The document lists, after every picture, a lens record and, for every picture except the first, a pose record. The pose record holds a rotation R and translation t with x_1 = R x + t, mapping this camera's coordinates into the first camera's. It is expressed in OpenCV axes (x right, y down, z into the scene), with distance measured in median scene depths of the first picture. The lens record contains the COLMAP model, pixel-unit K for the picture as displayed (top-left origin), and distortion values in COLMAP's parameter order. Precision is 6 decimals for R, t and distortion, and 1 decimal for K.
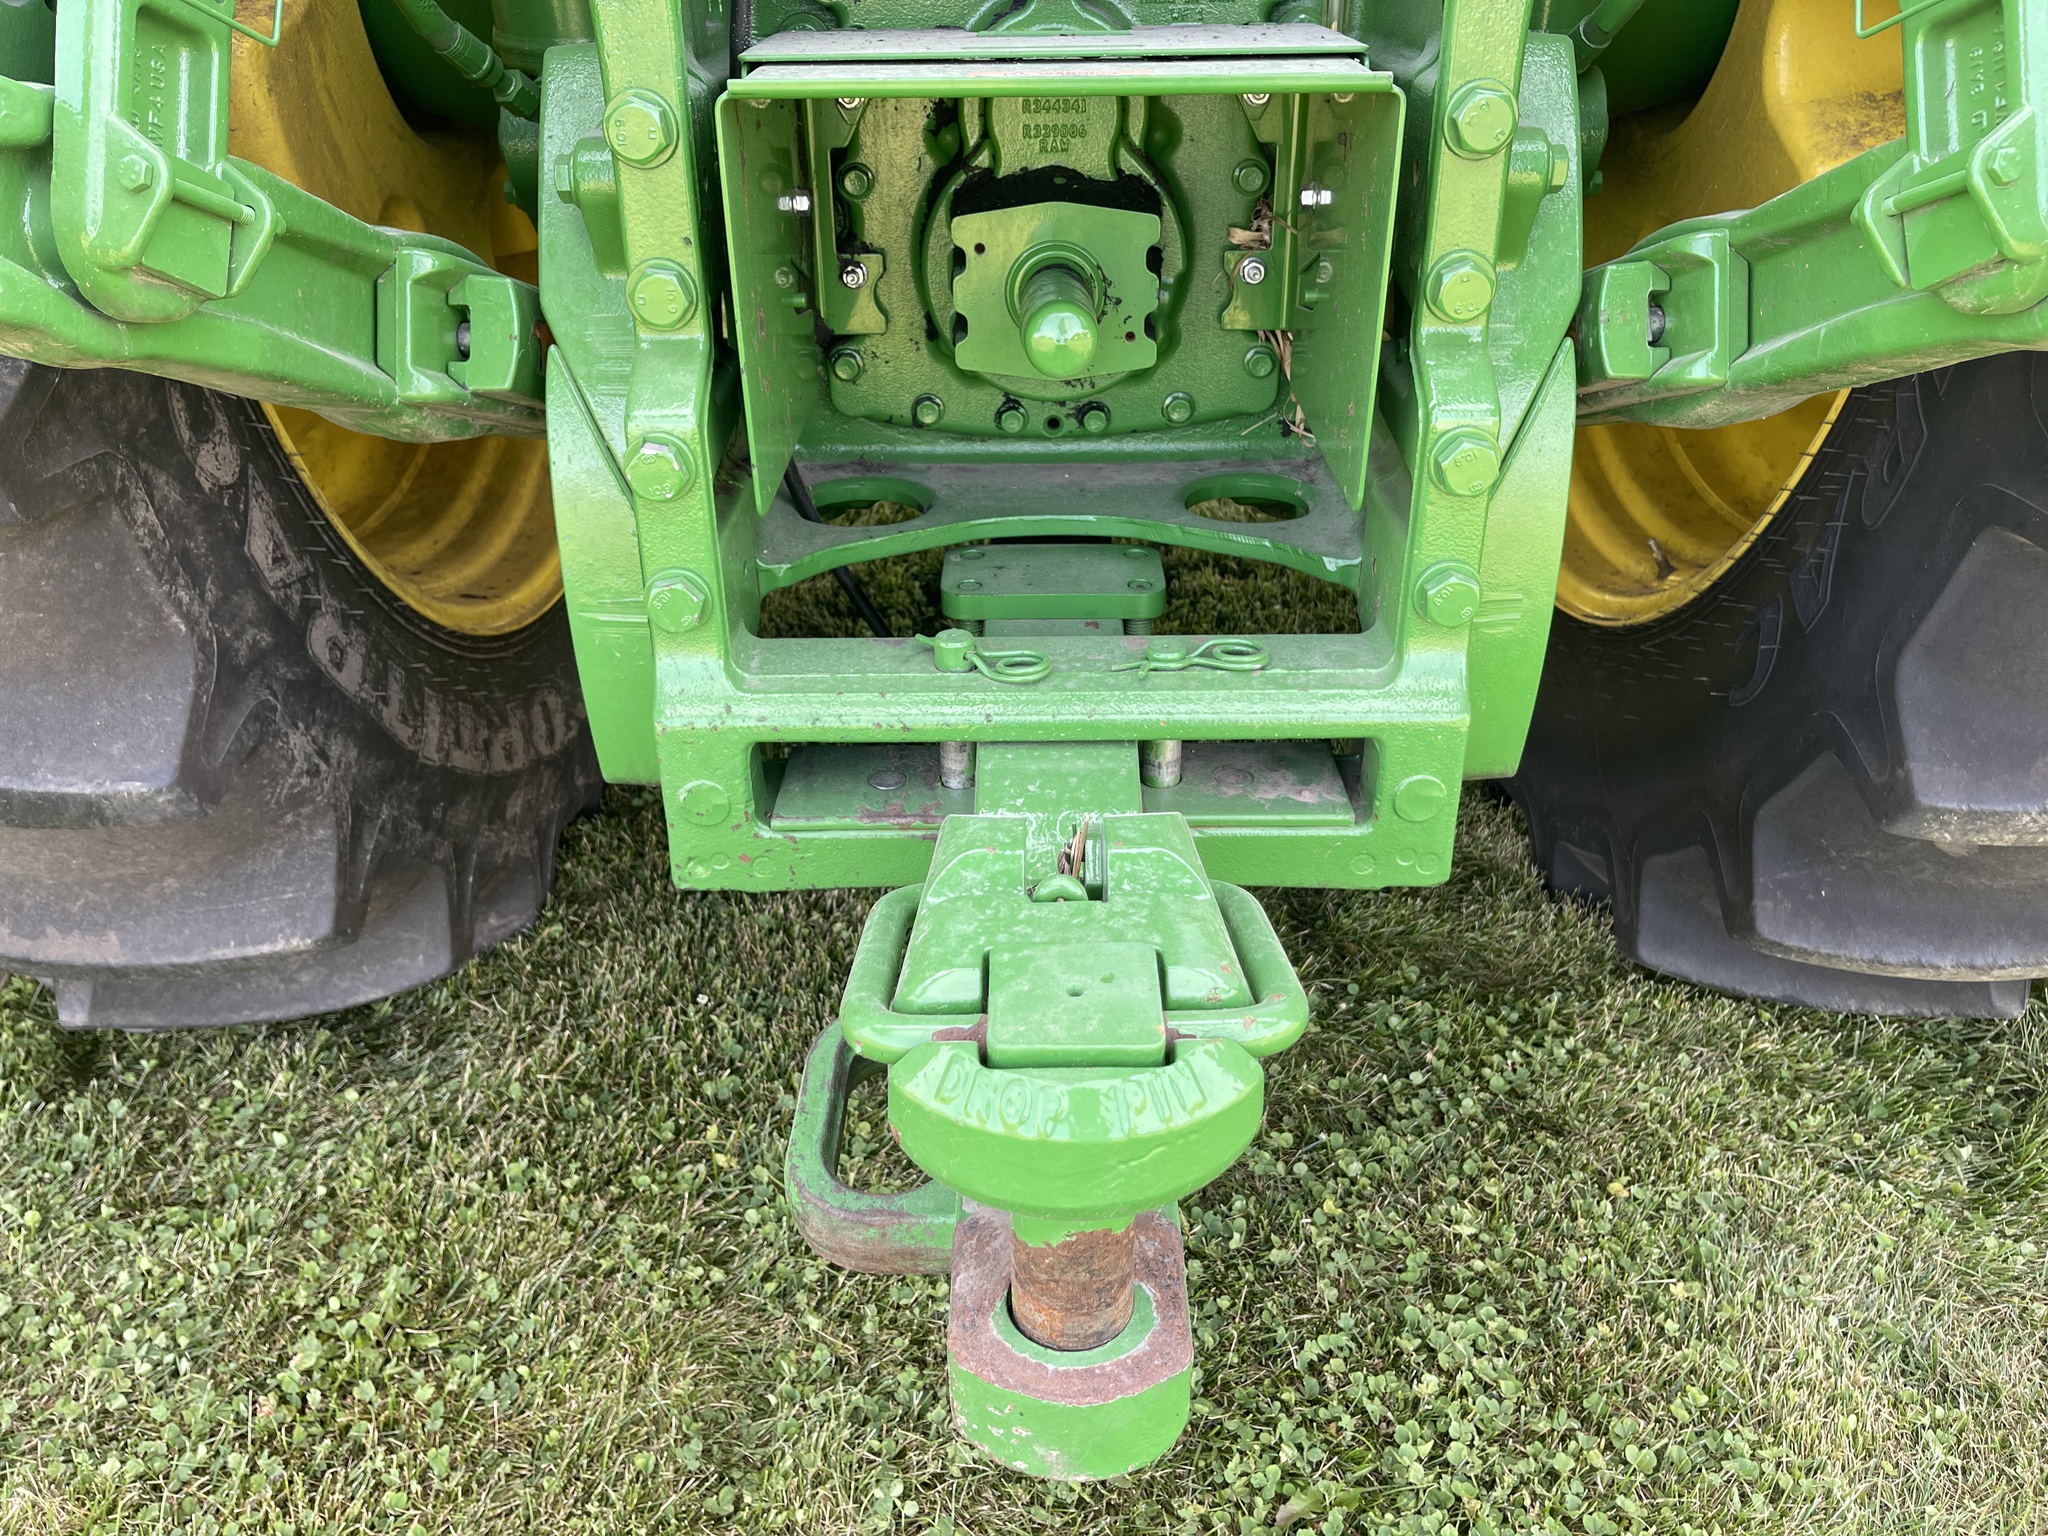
lens RADIAL K [[1553.2, 0, 1024.0], [0, 1553.2, 768.0], [0, 0, 1]] dist [0.072844, -0.110904]
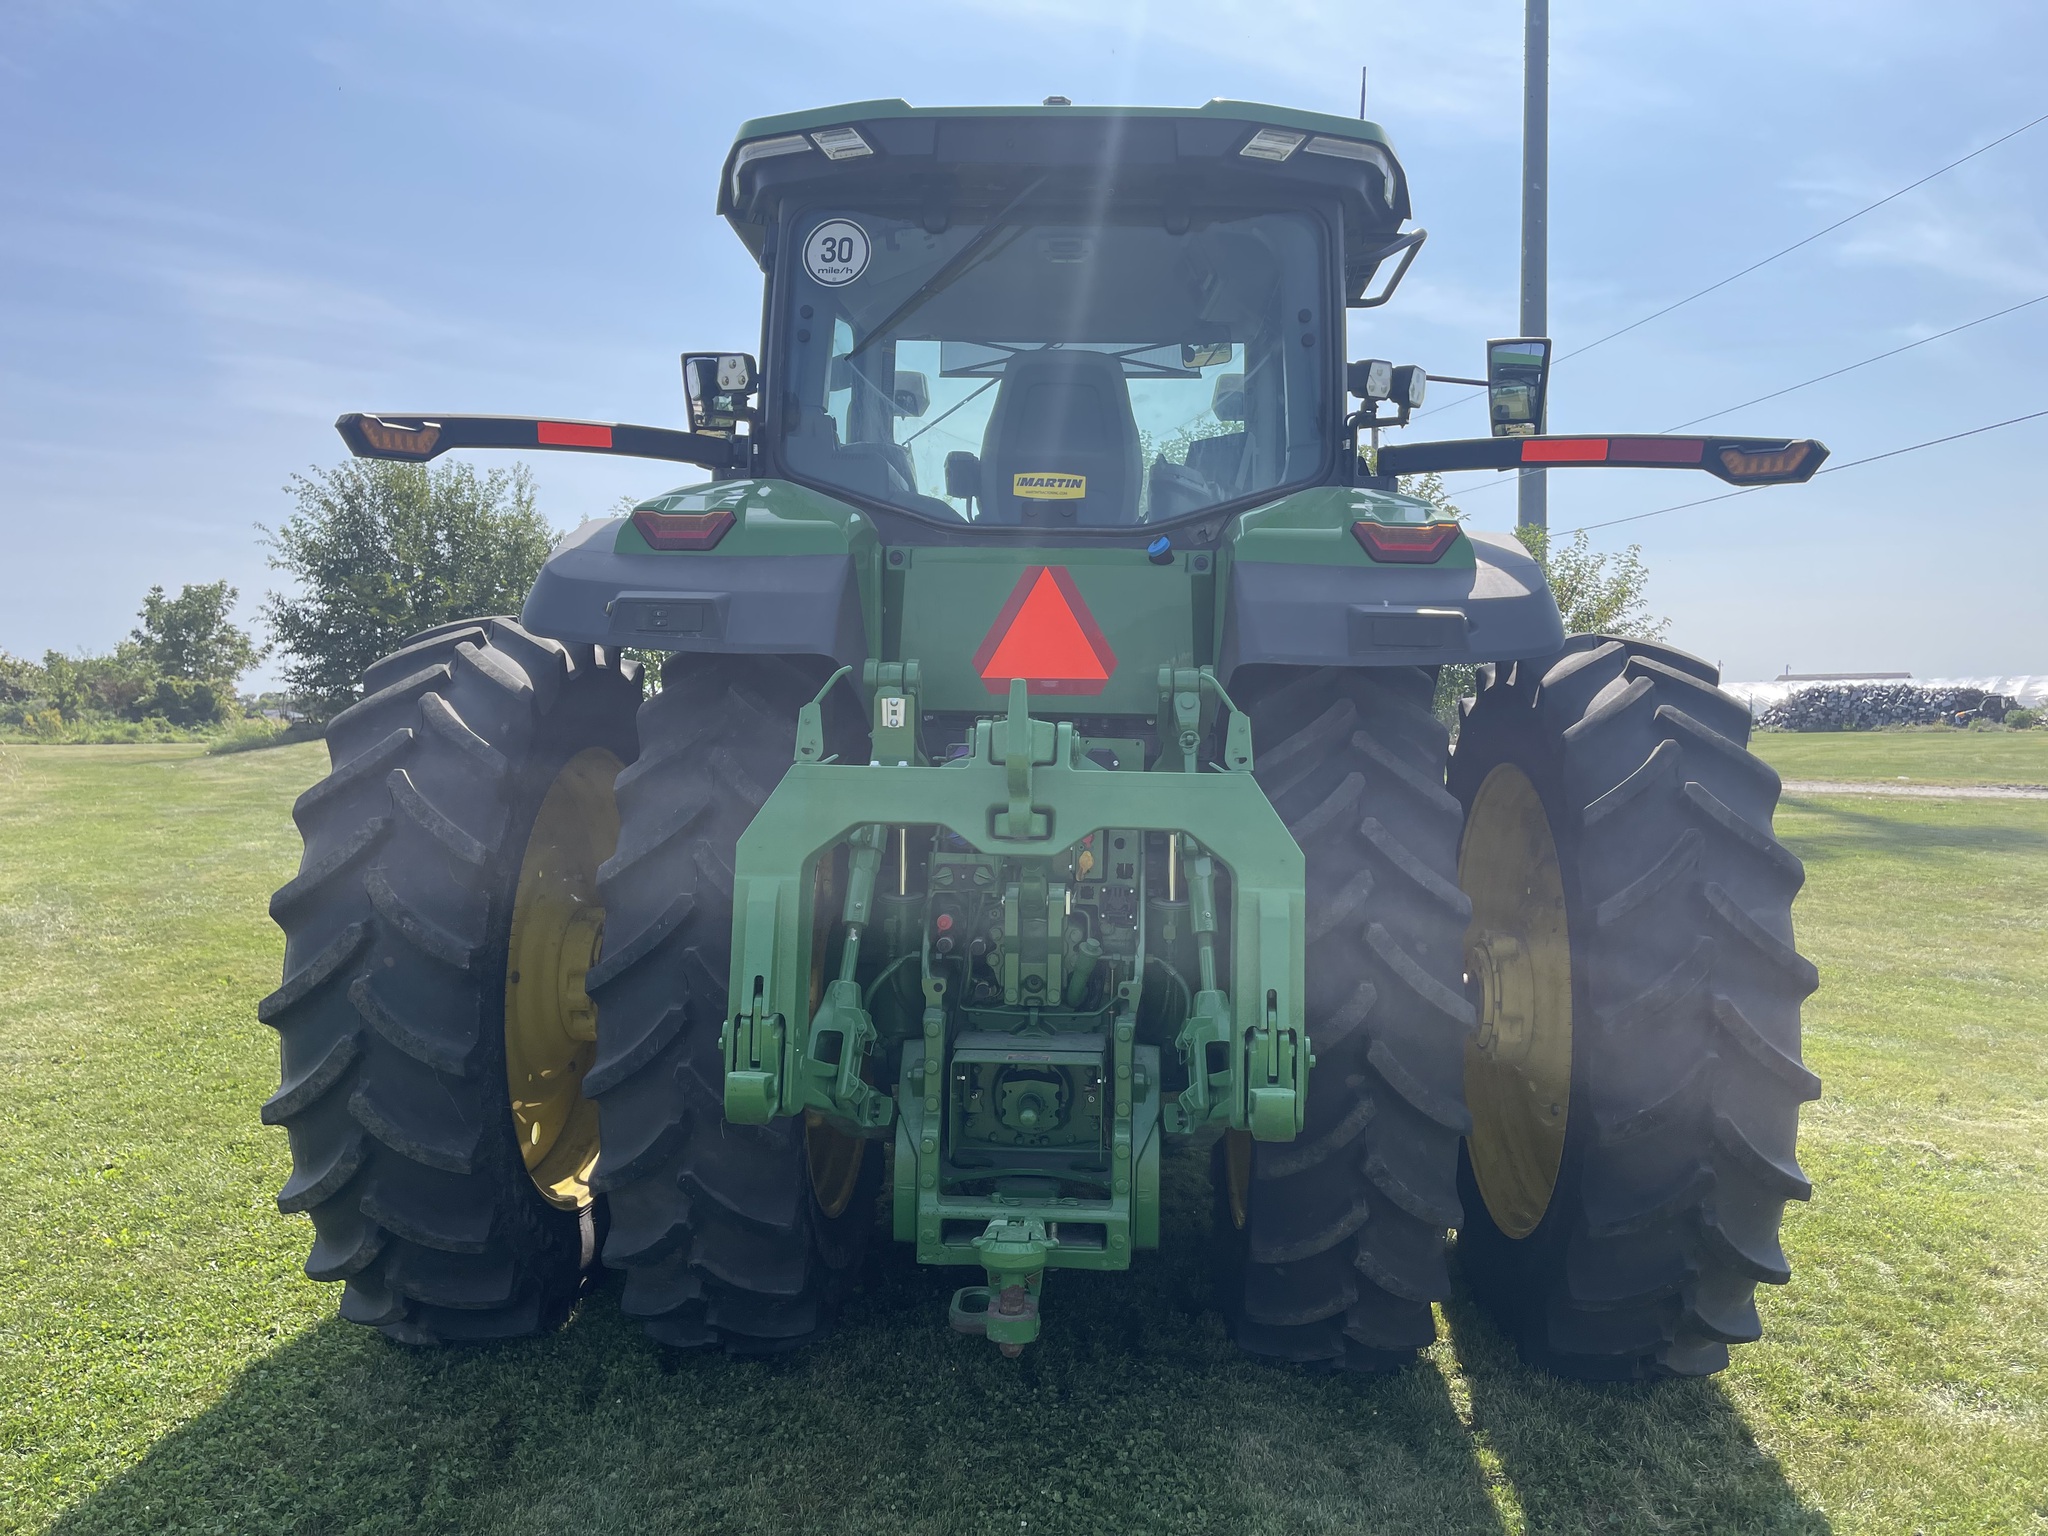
lens RADIAL K [[1548.1, 0, 1038.8], [0, 1548.1, 763.2], [0, 0, 1]] dist [0.082462, -0.135222]
pose [[0.998812, 0.026605, -0.040825, 0.168983], [-0.042545, 0.884585, -0.464435, 0.685842], [0.023757, 0.465620, 0.884666, -2.618468]]
